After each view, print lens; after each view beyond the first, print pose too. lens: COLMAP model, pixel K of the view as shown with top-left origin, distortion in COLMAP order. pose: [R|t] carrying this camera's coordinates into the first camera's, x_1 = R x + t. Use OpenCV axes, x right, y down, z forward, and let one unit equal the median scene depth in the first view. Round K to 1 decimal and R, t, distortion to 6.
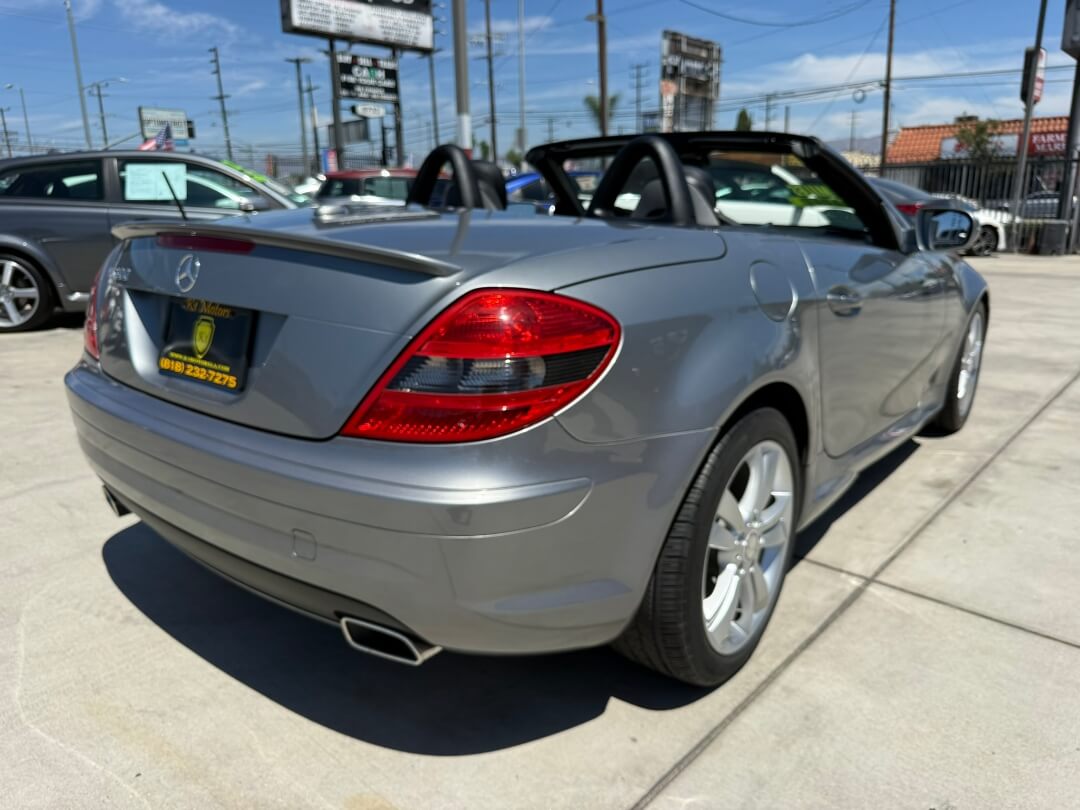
lens RADIAL K [[804.4, 0, 546.2], [0, 804.4, 403.2], [0, 0, 1]] dist [-0.010409, -0.007478]
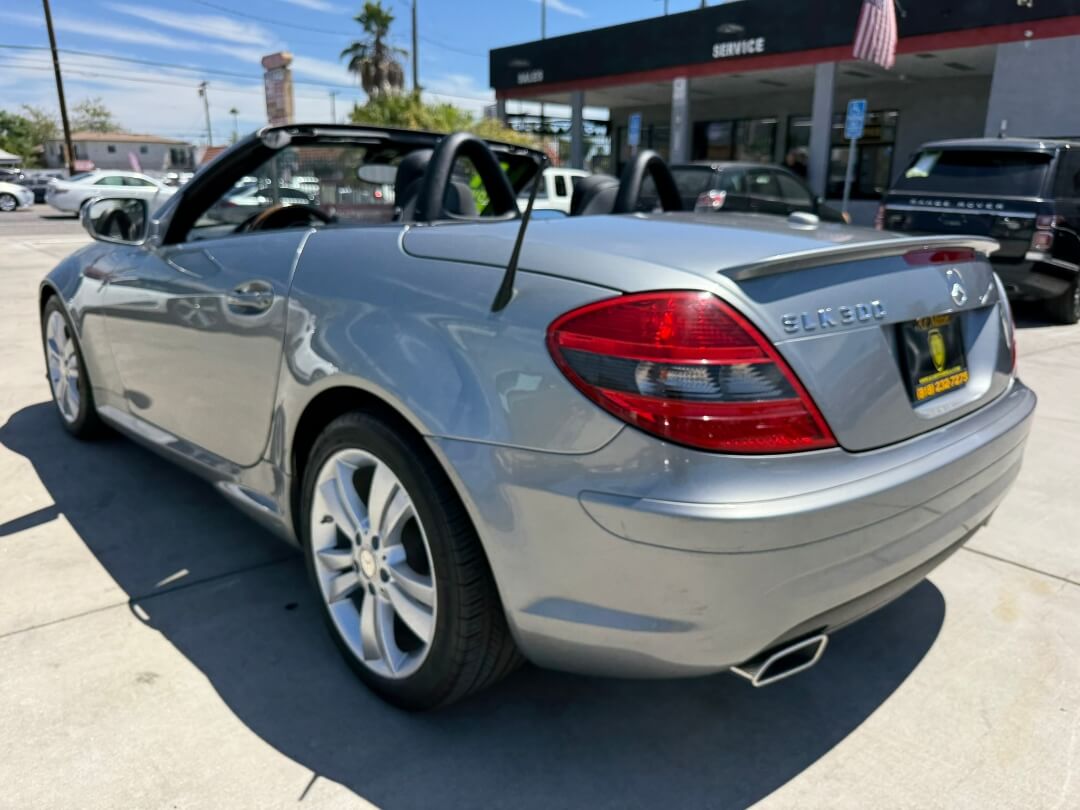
lens RADIAL K [[799.4, 0, 537.2], [0, 799.4, 403.2], [0, 0, 1]] dist [-0.008298, 0.004357]
pose [[0.156433, -0.253522, 0.954597, -0.073556], [0.234126, 0.948468, 0.213527, -0.017432], [-0.959538, 0.190093, 0.207728, 0.064037]]
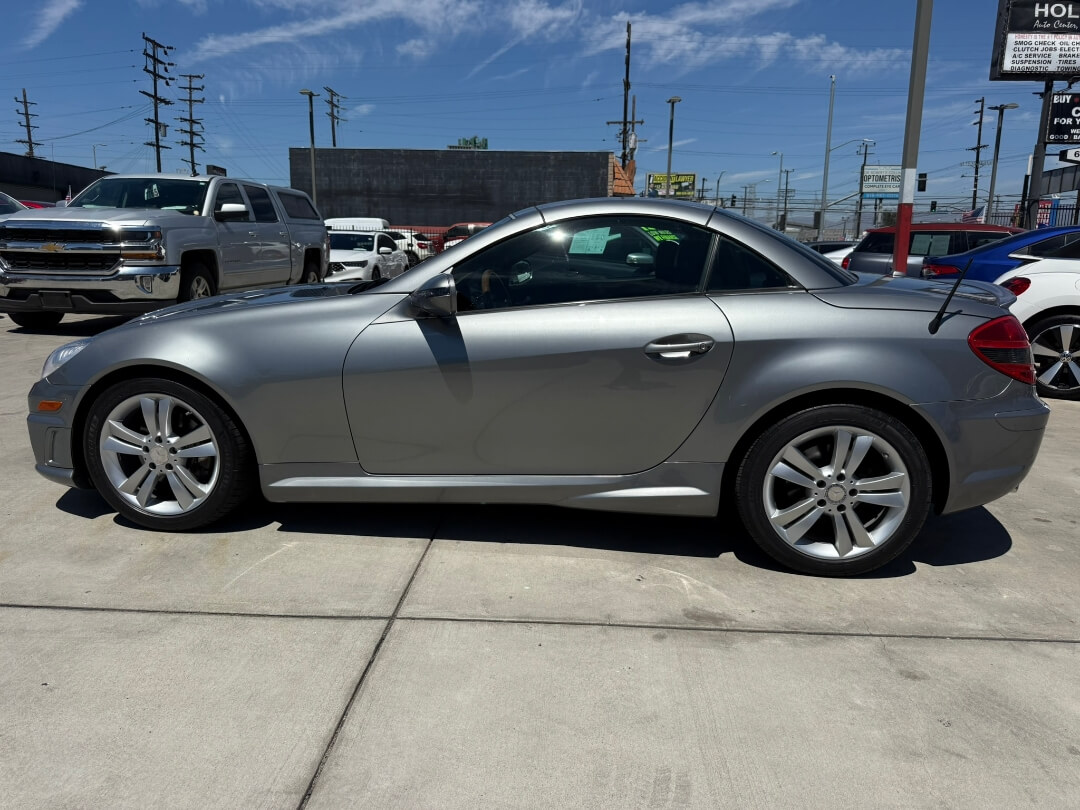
lens RADIAL K [[789.2, 0, 540.0], [0, 789.2, 405.0], [0, 0, 1]] dist [0.005648, -0.003518]
pose [[0.624459, 0.172752, -0.761714, 0.109232], [-0.213751, 0.975801, 0.046072, -0.012601], [0.751240, 0.134047, 0.646273, 0.036821]]
